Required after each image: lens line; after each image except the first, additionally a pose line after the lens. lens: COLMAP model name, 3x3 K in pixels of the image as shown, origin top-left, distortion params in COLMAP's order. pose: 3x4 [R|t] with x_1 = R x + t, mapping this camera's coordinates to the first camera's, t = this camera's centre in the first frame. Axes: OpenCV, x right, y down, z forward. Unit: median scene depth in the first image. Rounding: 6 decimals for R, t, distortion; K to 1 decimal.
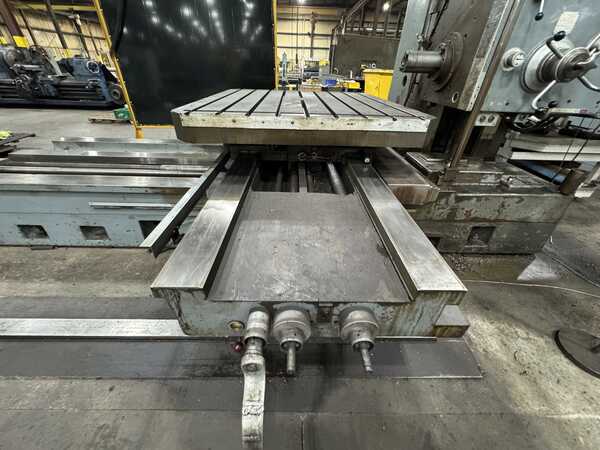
lens RADIAL K [[237.7, 0, 300.0], [0, 237.7, 225.0], [0, 0, 1]] dist [-0.001262, 0.000196]
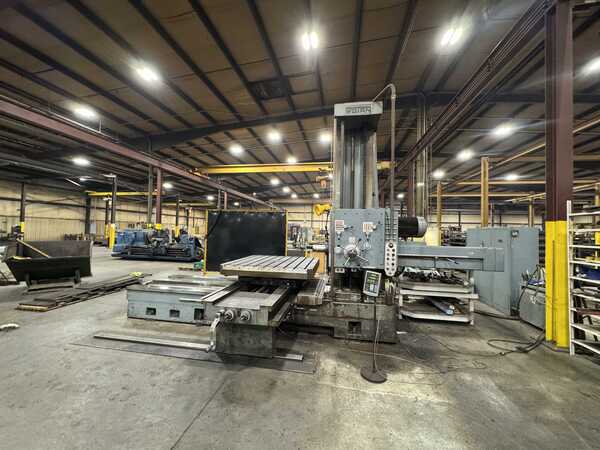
lens RADIAL K [[237.7, 0, 300.0], [0, 237.7, 225.0], [0, 0, 1]] dist [-0.001262, 0.000196]
pose [[0.983842, -0.011447, -0.178671, 0.469811], [-0.093753, 0.817252, -0.568603, 0.342893], [0.152528, 0.576166, 0.802974, -0.732399]]
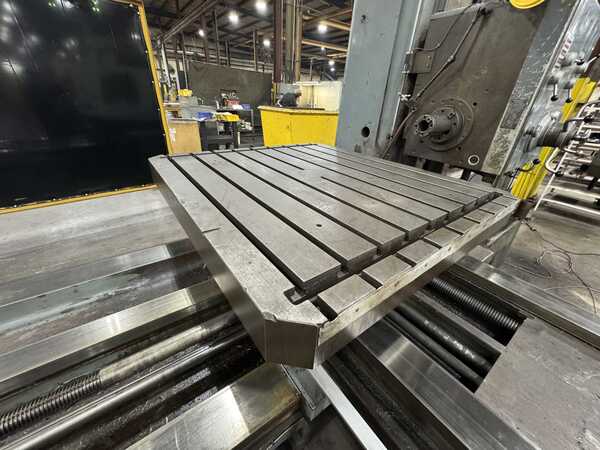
lens RADIAL K [[237.7, 0, 300.0], [0, 237.7, 225.0], [0, 0, 1]] dist [-0.001262, 0.000196]
pose [[0.820231, -0.261377, 0.508826, -0.313131], [0.294163, 0.955610, 0.016690, -0.301497], [-0.490601, 0.135988, 0.860708, 0.315392]]
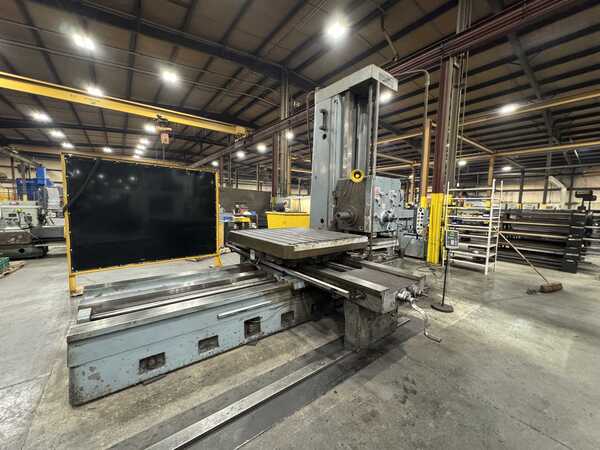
lens RADIAL K [[237.2, 0, 300.5], [0, 237.2, 226.9], [0, 0, 1]] dist [-0.001999, -0.000192]
pose [[0.797527, -0.068663, 0.599363, -0.797134], [0.334558, 0.877073, -0.344693, 0.056355], [-0.502018, 0.475424, 0.722461, -0.287004]]
